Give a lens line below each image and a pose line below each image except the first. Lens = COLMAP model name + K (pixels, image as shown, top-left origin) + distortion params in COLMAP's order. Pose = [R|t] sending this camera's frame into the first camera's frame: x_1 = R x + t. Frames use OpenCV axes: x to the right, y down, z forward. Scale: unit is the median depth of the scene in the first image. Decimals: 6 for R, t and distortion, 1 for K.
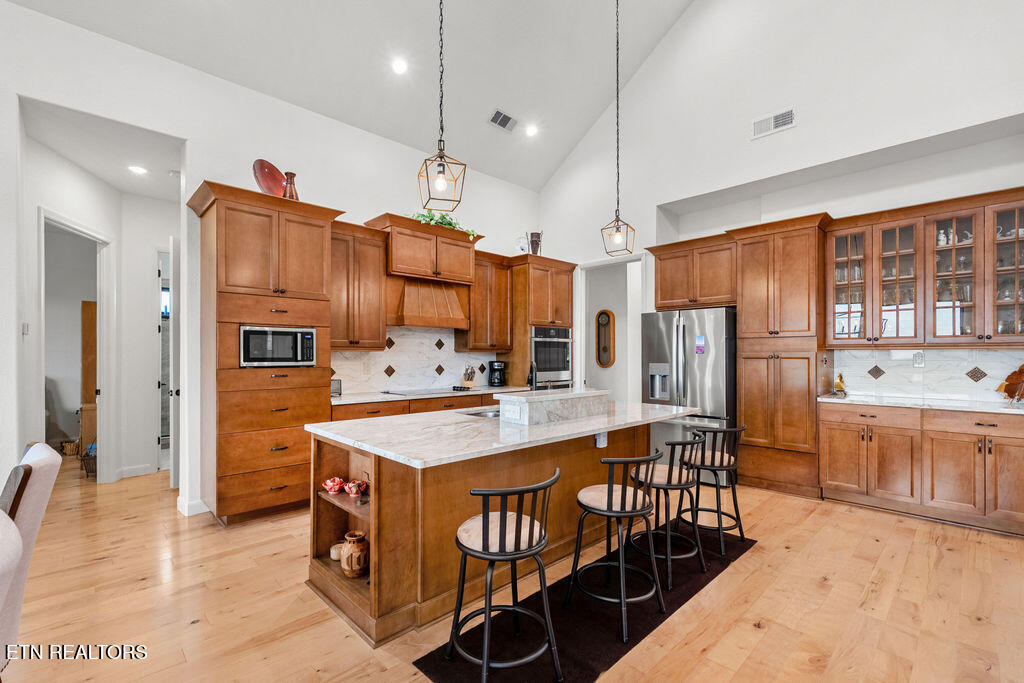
lens RADIAL K [[447.9, 0, 509.4], [0, 447.9, 349.3], [0, 0, 1]] dist [-0.003803, -0.000810]
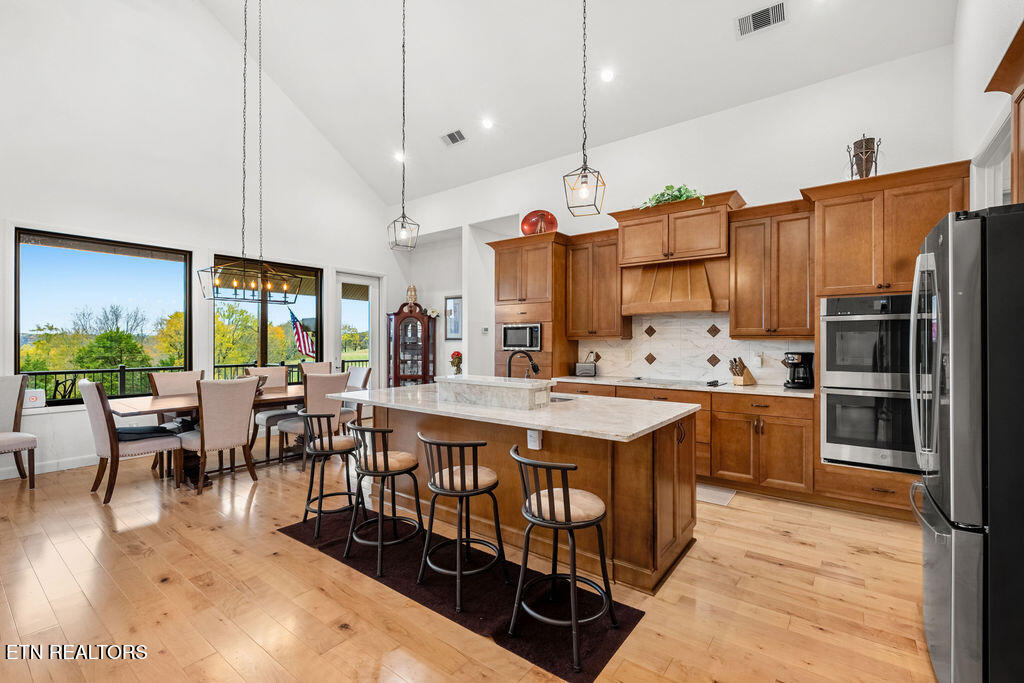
lens RADIAL K [[447.9, 0, 510.6], [0, 447.9, 342.7], [0, 0, 1]] dist [-0.003803, -0.000810]
pose [[0.159863, -0.000767, -0.987139, 0.684769], [0.008349, 0.999965, 0.000575, 0.008502], [0.987104, -0.008334, 0.159864, 0.518273]]
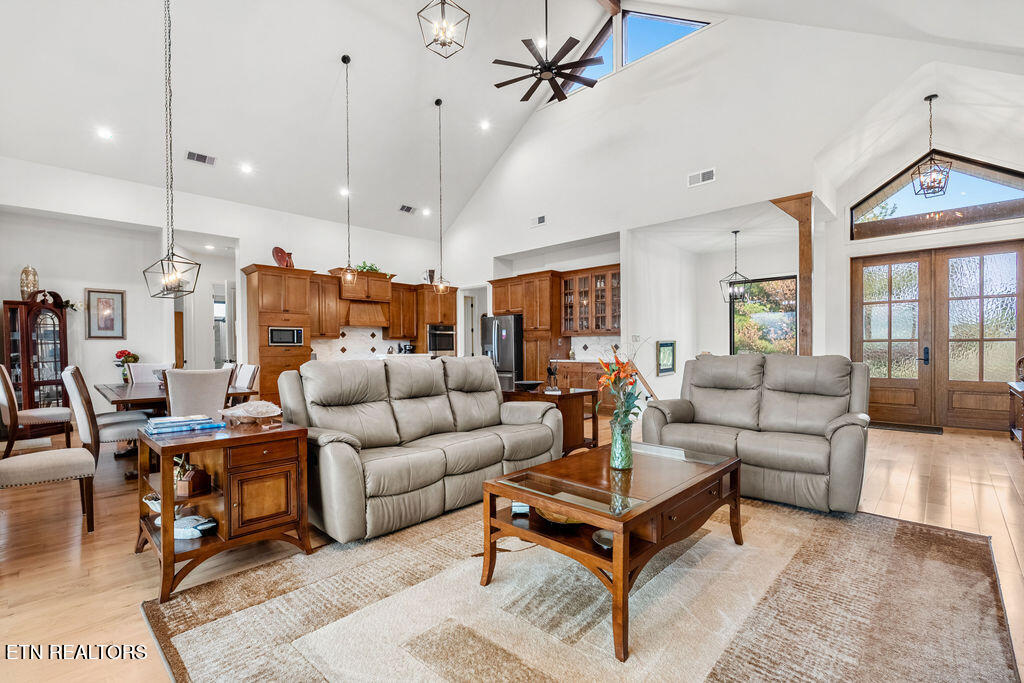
lens RADIAL K [[447.9, 0, 509.3], [0, 447.9, 348.7], [0, 0, 1]] dist [-0.003803, -0.000810]
pose [[0.999442, -0.008408, 0.032330, 0.353725], [0.007987, 0.999882, 0.013139, 0.024847], [-0.032436, -0.012874, 0.999391, -0.857977]]
